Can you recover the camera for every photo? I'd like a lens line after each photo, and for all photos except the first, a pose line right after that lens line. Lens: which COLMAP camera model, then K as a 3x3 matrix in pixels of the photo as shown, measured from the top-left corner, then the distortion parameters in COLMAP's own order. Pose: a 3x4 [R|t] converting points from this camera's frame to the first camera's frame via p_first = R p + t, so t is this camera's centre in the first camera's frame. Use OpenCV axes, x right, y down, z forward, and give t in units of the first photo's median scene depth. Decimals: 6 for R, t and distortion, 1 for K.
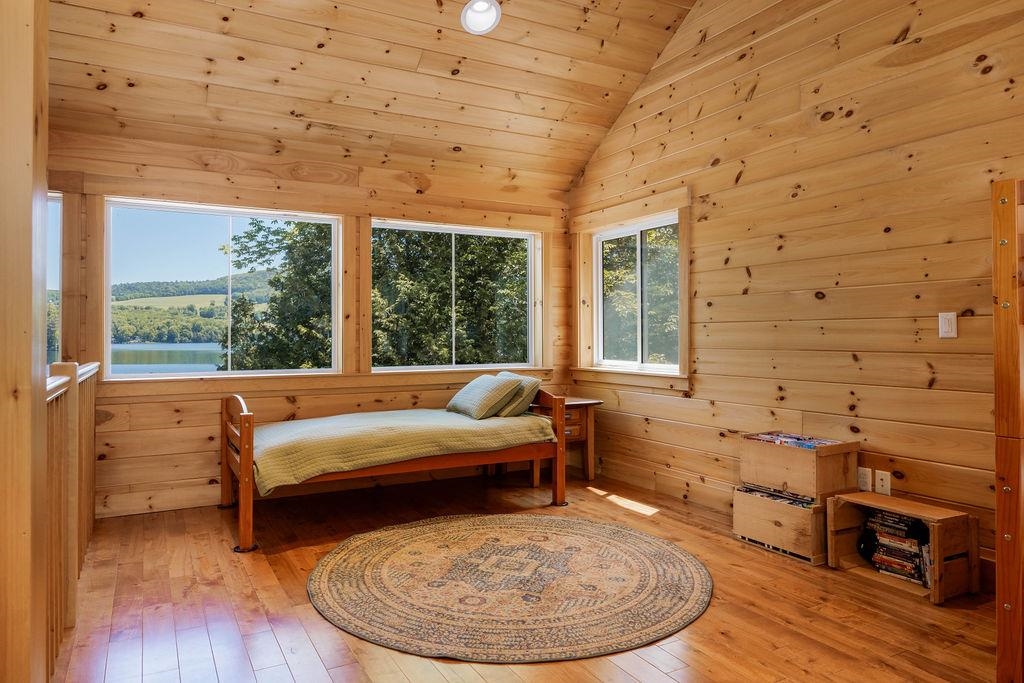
lens RADIAL K [[641.1, 0, 511.5], [0, 641.1, 336.4], [0, 0, 1]] dist [-0.003110, -0.001169]
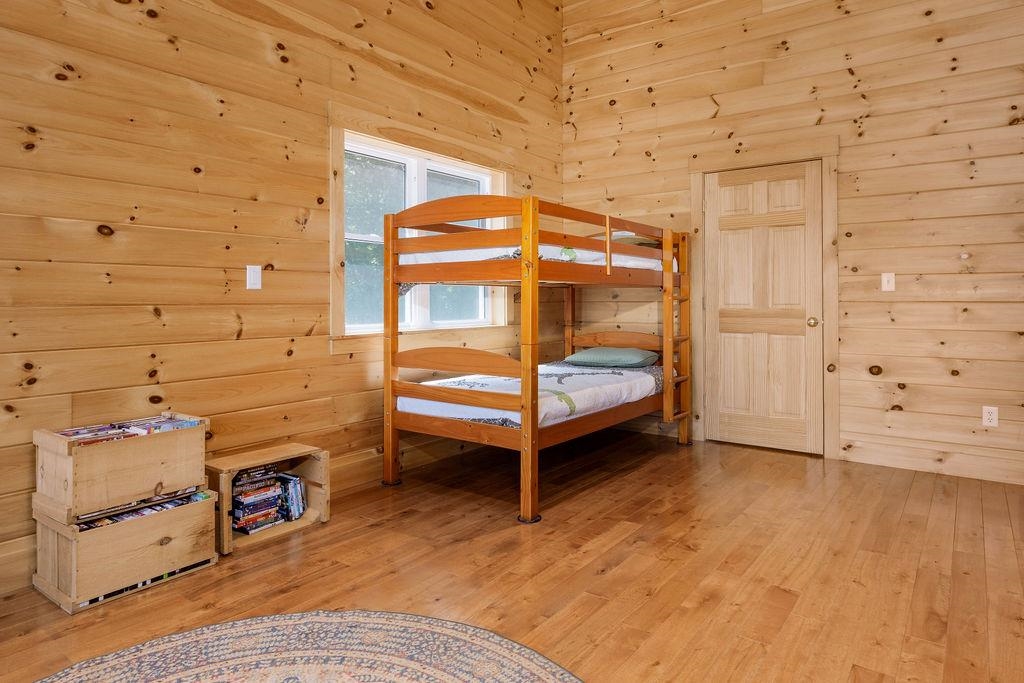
lens RADIAL K [[616.7, 0, 533.7], [0, 616.7, 299.7], [0, 0, 1]] dist [-0.002900, -0.001227]
pose [[-0.422030, 0.002648, 0.906578, -0.421082], [0.004065, 0.999991, -0.001028, 0.021195], [-0.906573, 0.003251, -0.422037, 0.967136]]
